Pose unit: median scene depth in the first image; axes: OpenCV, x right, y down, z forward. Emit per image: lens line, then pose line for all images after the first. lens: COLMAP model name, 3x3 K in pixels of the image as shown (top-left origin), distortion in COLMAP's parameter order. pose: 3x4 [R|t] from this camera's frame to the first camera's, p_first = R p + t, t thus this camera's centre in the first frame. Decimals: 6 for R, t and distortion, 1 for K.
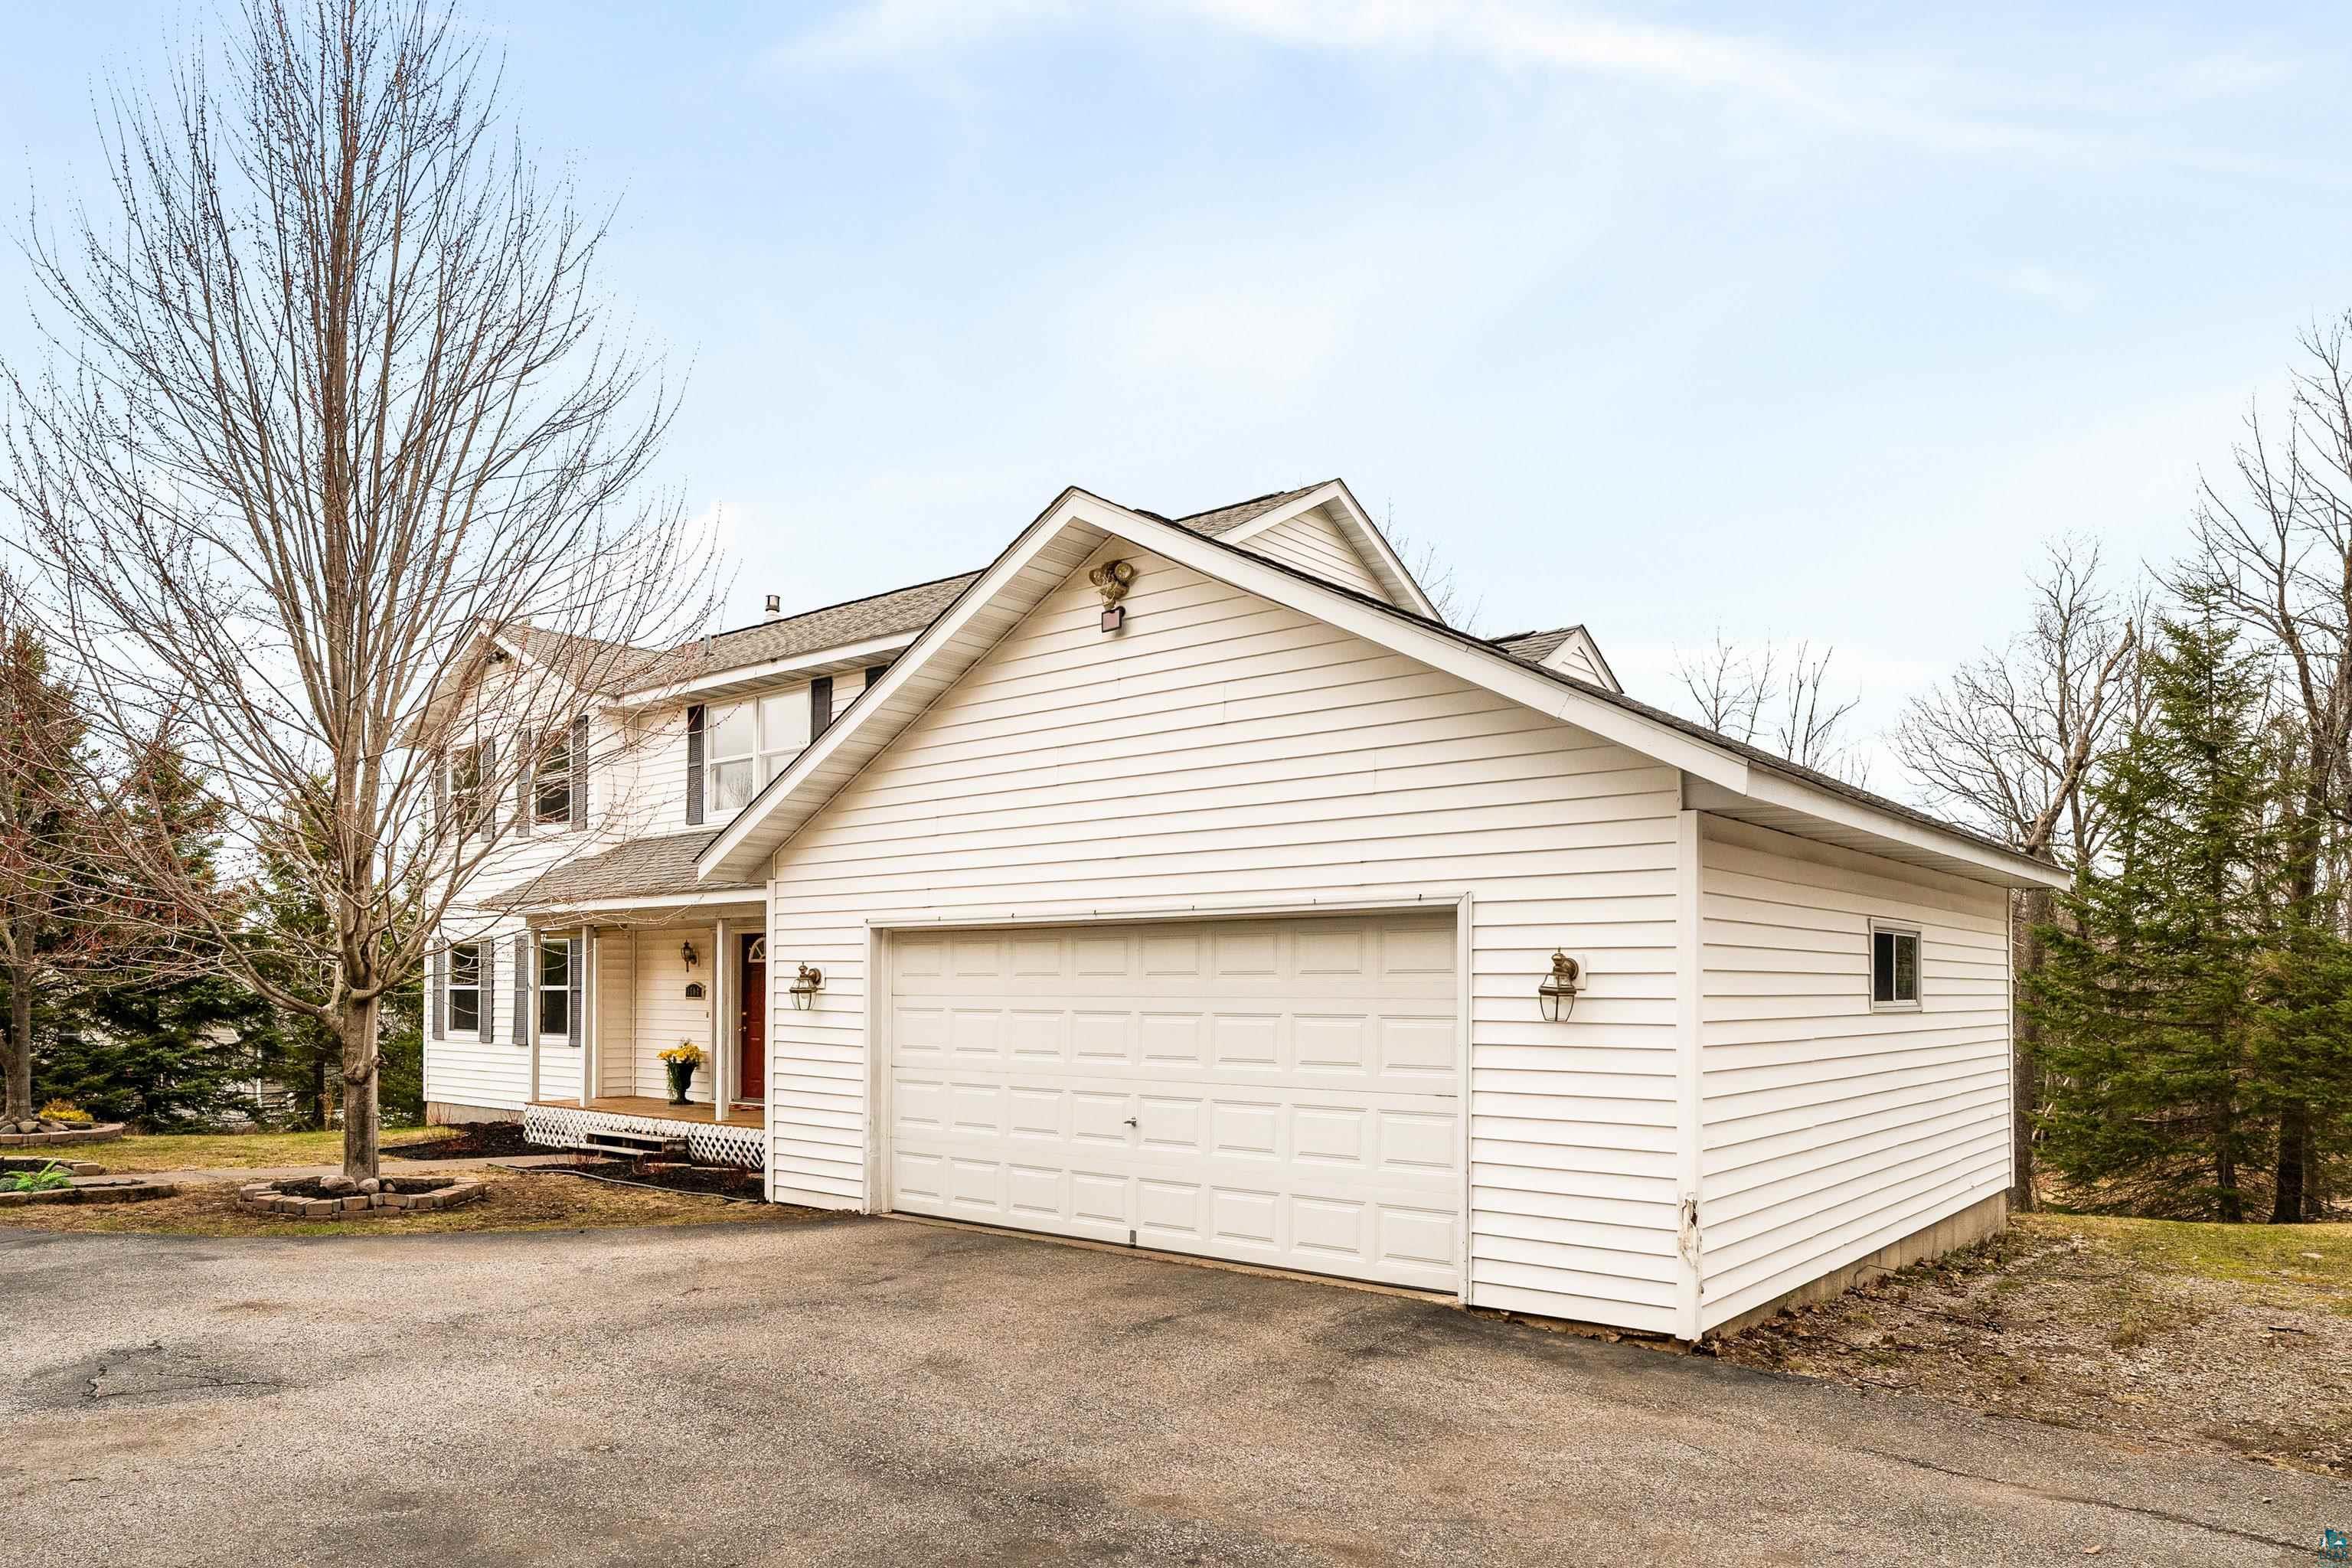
lens RADIAL K [[1514.6, 0, 1195.2], [0, 1514.6, 956.3], [0, 0, 1]] dist [0.002721, 0.003595]
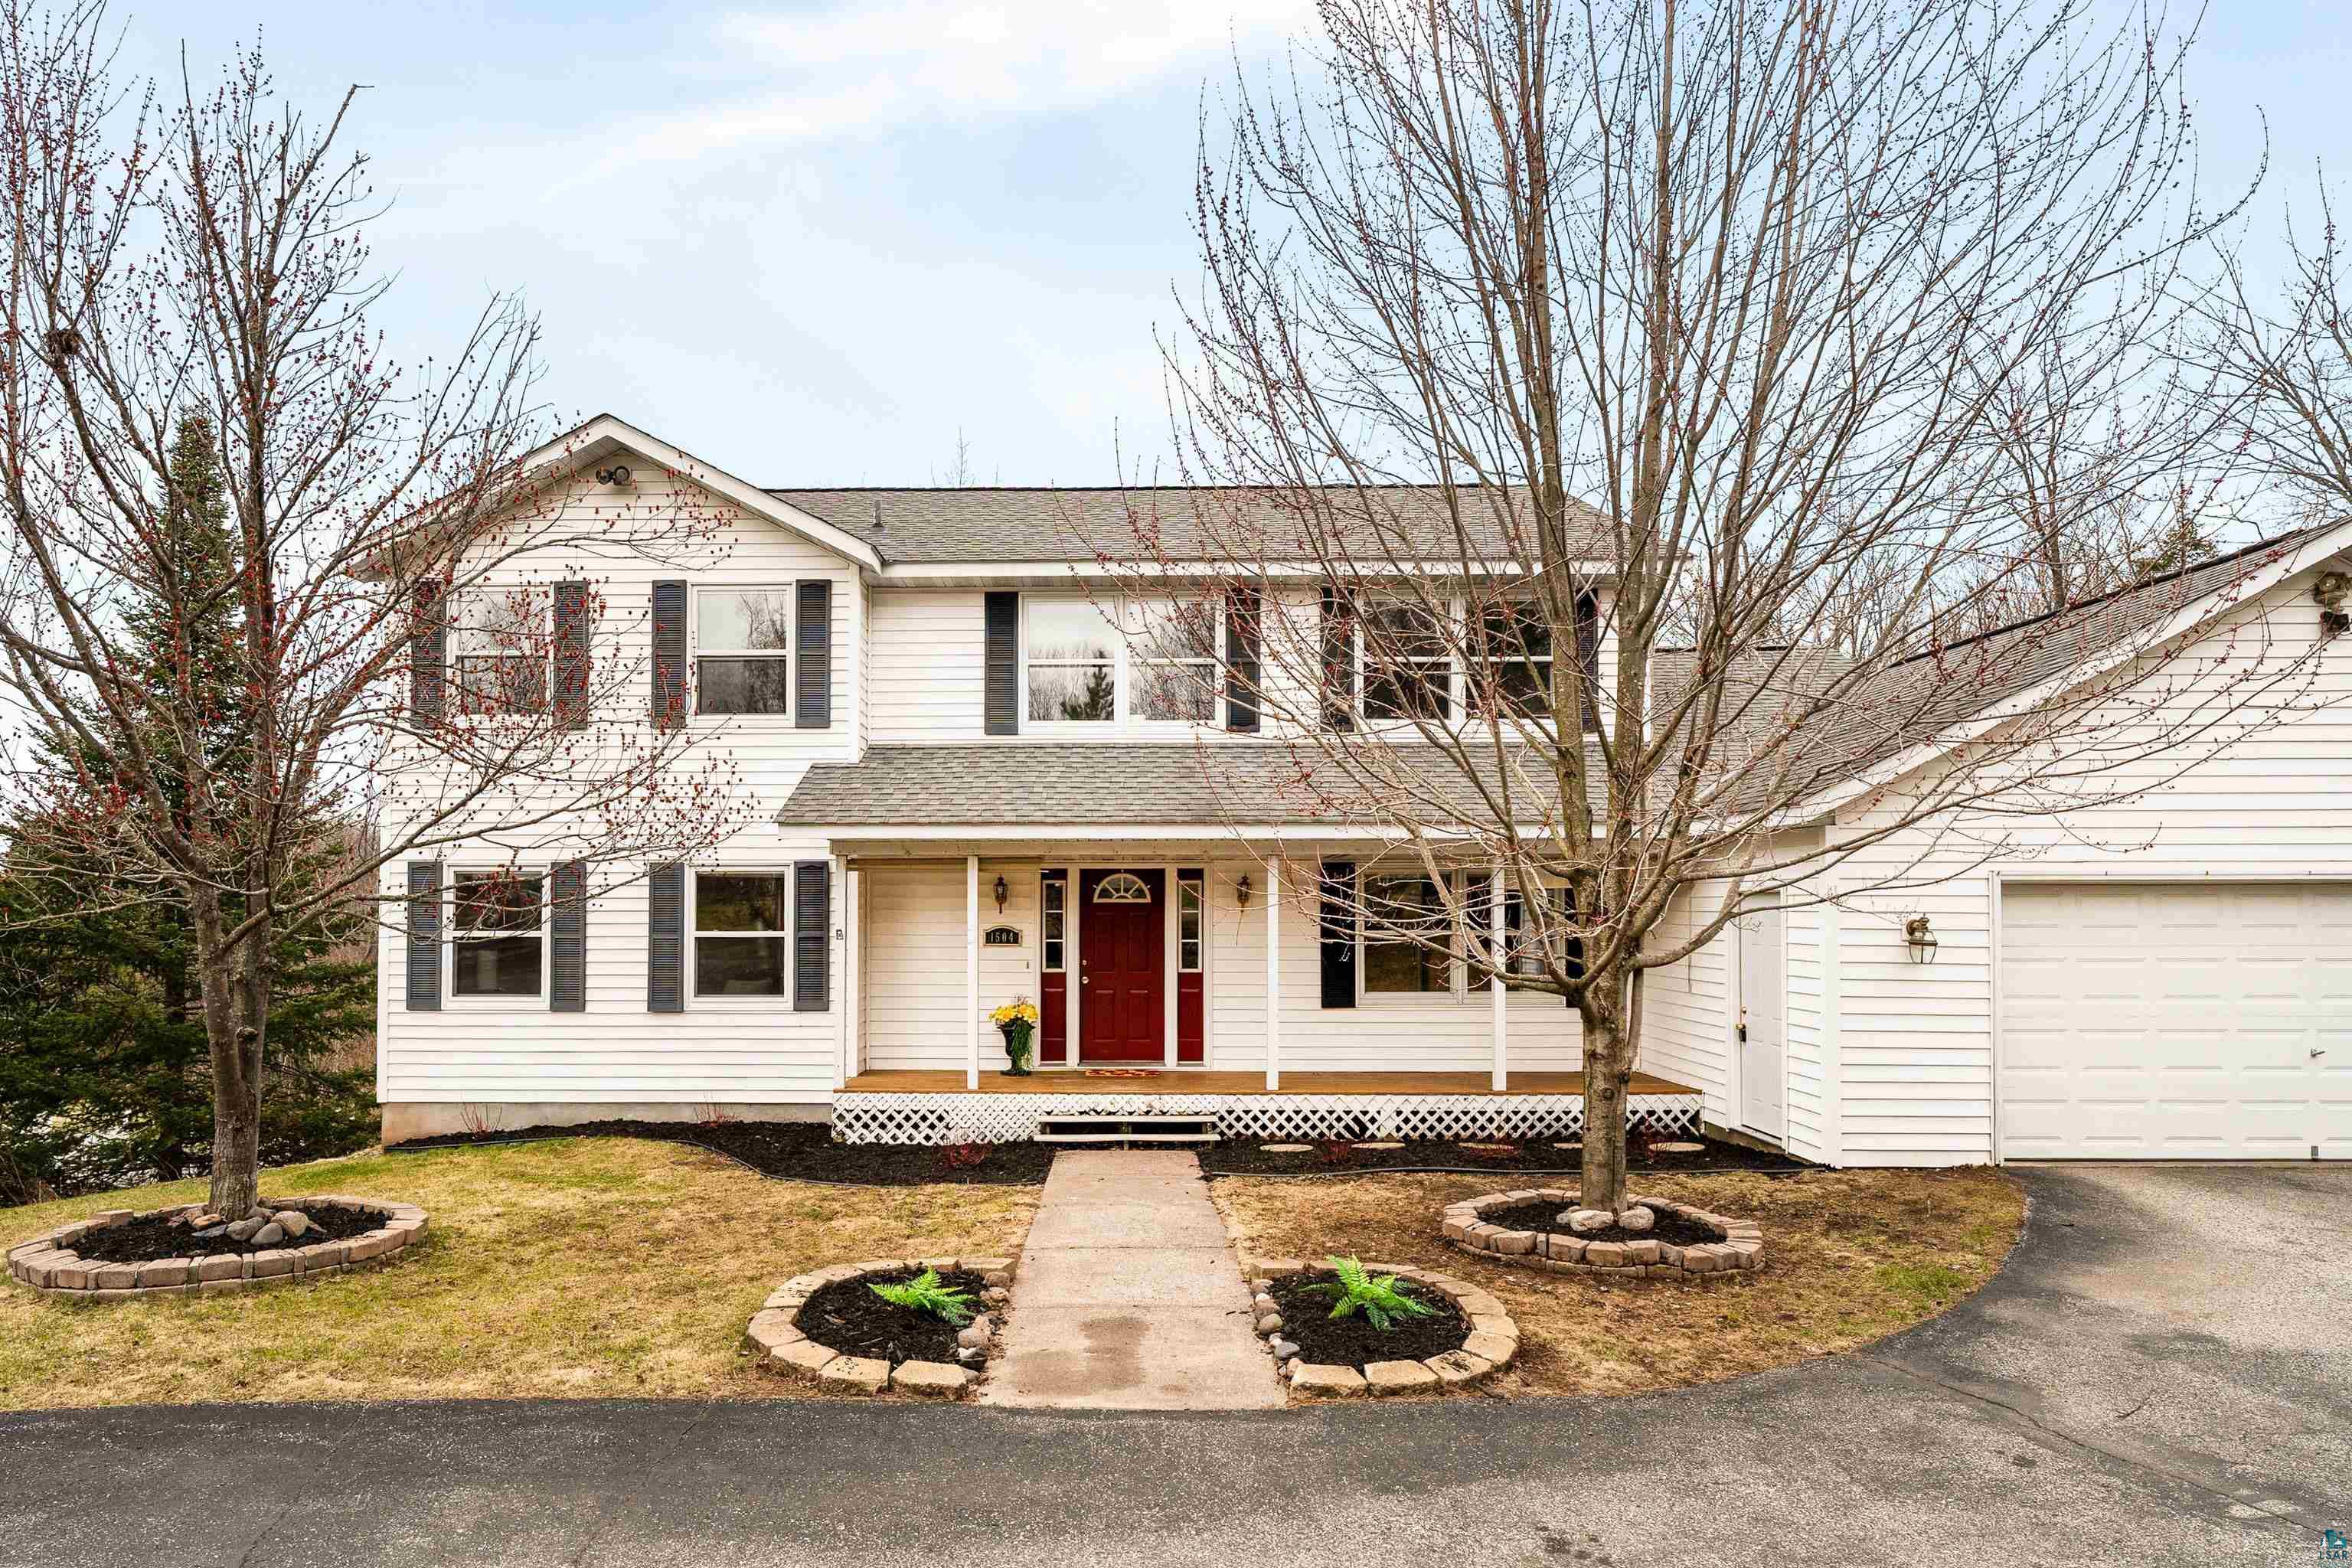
lens RADIAL K [[1266.4, 0, 1123.2], [0, 1266.4, 872.7], [0, 0, 1]] dist [-0.004187, 0.000338]
pose [[0.782986, 0.015161, 0.621854, -1.370792], [-0.010419, 0.999882, -0.011258, -0.009027], [-0.621952, 0.002336, 0.783052, 0.811802]]
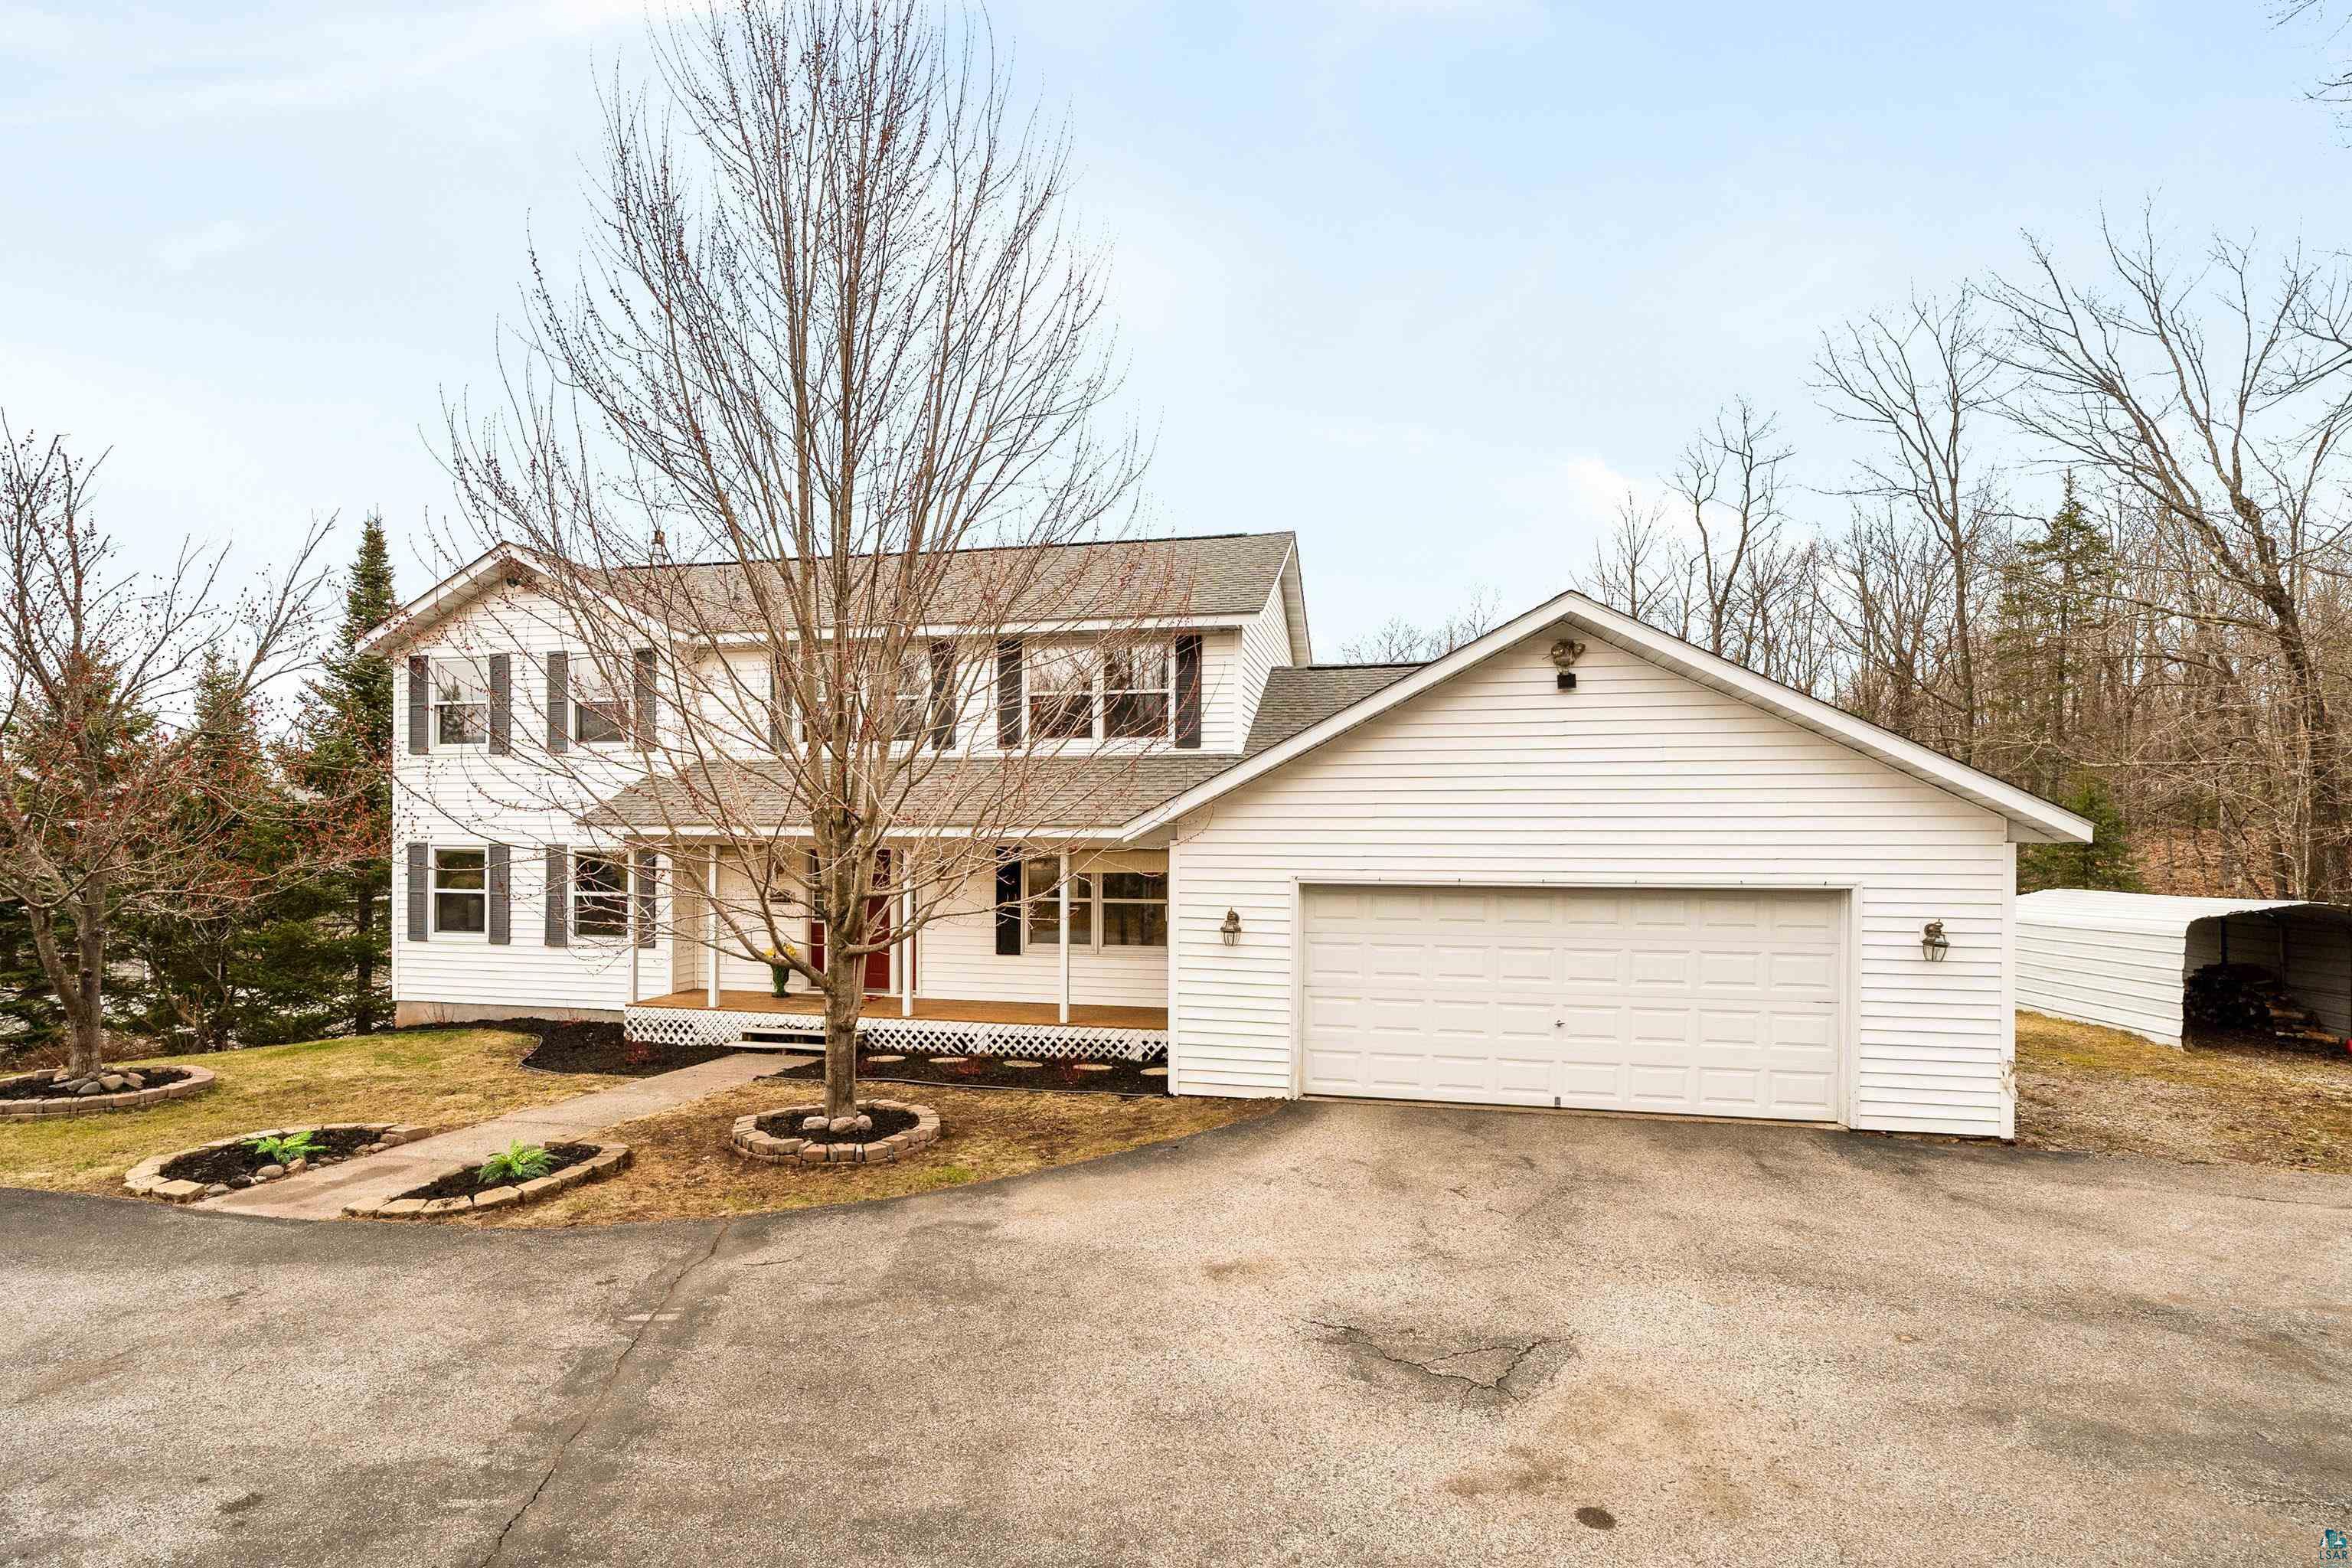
lens RADIAL K [[1068.5, 0, 1190.7], [0, 1068.5, 838.0], [0, 0, 1]] dist [-0.005685, 0.001085]
pose [[0.885150, -0.001434, 0.465304, -0.838616], [-0.012355, 0.999570, 0.026584, -0.093090], [-0.465142, -0.029280, 0.884752, 0.259334]]
